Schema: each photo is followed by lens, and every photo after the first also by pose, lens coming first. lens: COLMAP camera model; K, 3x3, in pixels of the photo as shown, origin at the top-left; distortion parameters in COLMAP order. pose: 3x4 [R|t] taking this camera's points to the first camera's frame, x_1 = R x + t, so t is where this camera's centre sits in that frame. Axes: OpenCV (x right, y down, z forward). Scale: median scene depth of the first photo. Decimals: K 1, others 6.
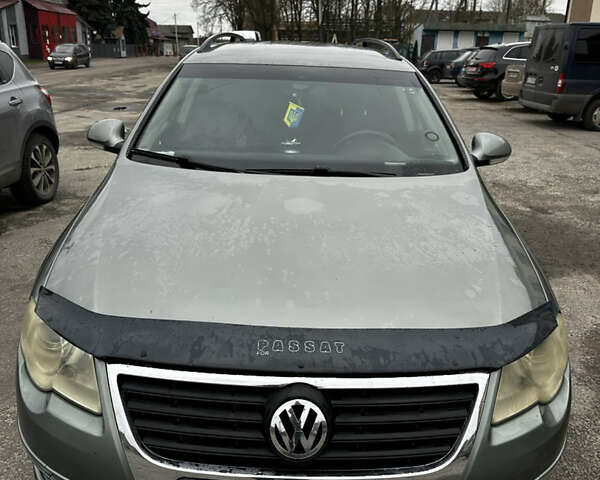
lens RADIAL K [[554.5, 0, 300.0], [0, 554.5, 240.0], [0, 0, 1]] dist [0.209376, -0.400294]
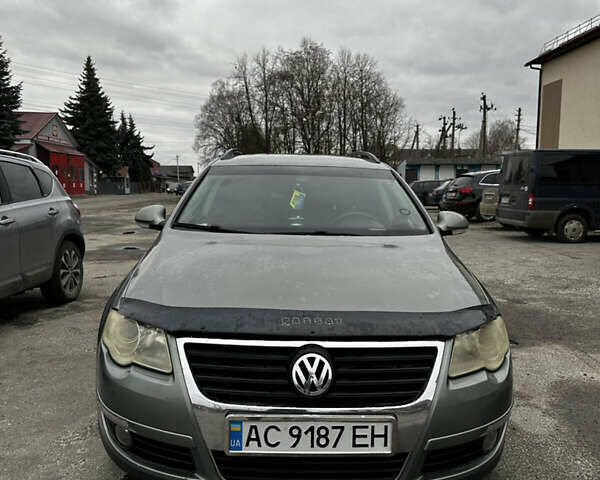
lens RADIAL K [[554.5, 0, 300.0], [0, 554.5, 240.0], [0, 0, 1]] dist [0.209376, -0.400294]
pose [[0.999822, -0.015458, 0.010811, -0.008648], [0.017498, 0.974098, -0.225447, 0.064230], [-0.007046, 0.225596, 0.974195, -0.091737]]
